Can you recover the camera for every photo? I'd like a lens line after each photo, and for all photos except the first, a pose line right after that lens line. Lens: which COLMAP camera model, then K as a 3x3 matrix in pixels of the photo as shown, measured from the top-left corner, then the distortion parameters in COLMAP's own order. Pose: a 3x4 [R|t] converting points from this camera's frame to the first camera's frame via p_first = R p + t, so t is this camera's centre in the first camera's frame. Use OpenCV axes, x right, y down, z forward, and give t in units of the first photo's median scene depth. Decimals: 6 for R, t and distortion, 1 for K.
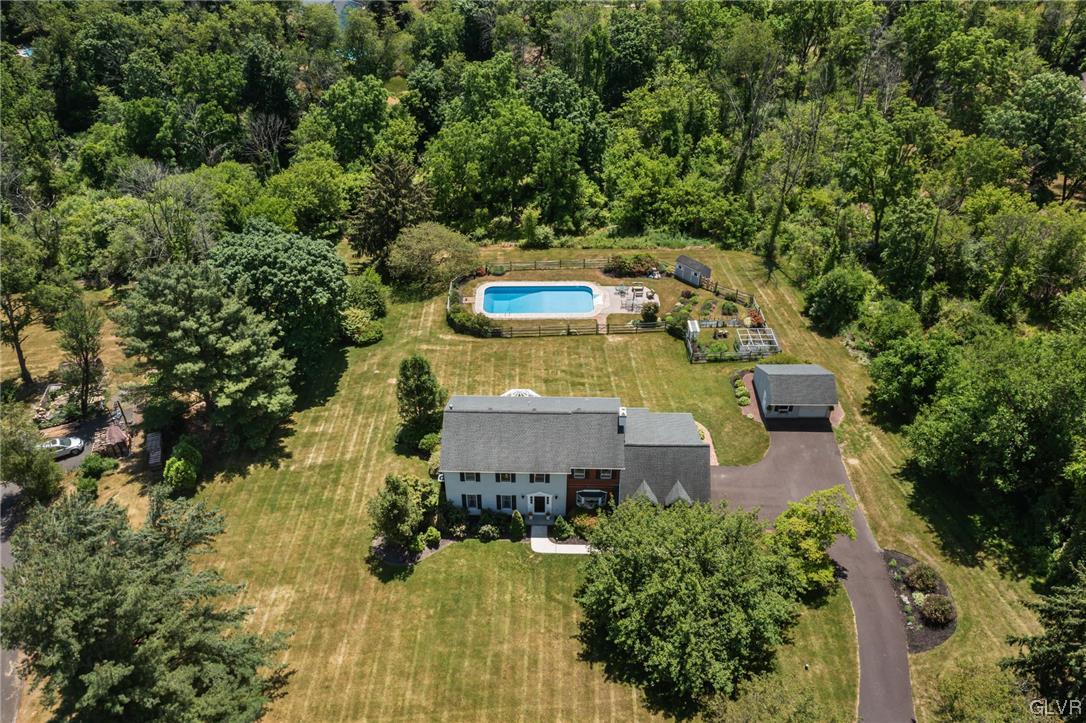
lens RADIAL K [[873.5, 0, 543.0], [0, 873.5, 361.5], [0, 0, 1]] dist [-0.002906, 0.002795]
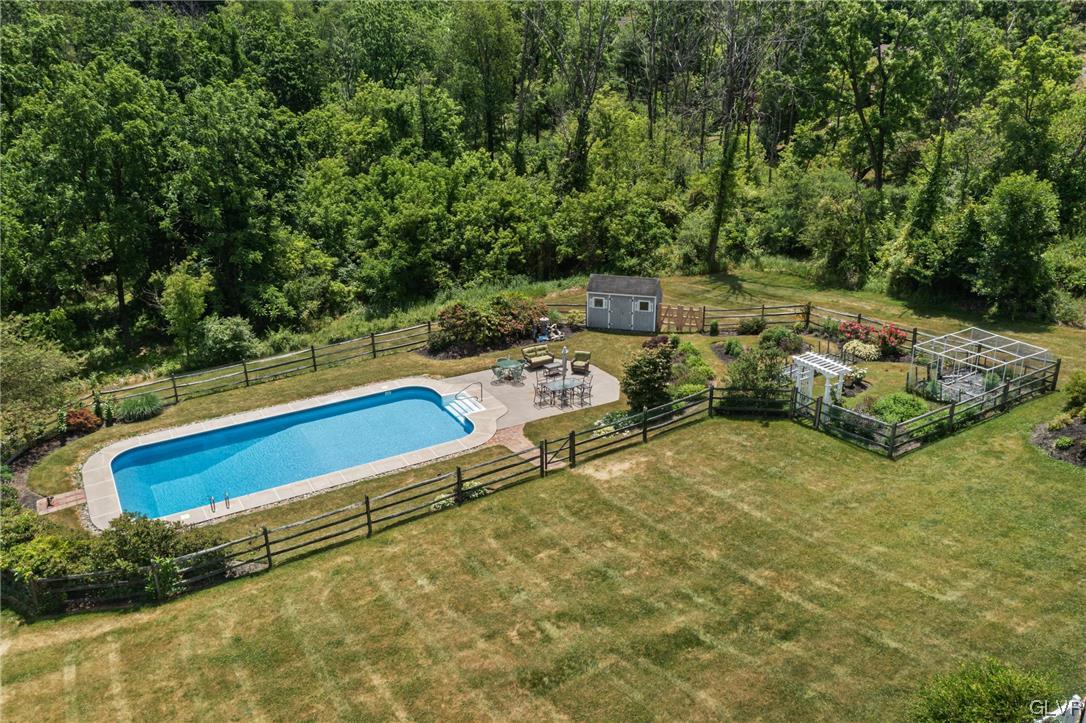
lens RADIAL K [[822.1, 0, 543.0], [0, 822.1, 361.5], [0, 0, 1]] dist [-0.007544, -0.002690]
pose [[0.857300, -0.186063, 0.480017, -0.079609], [0.308396, 0.932202, -0.189450, -0.014097], [-0.412224, 0.310451, 0.856558, 0.784983]]
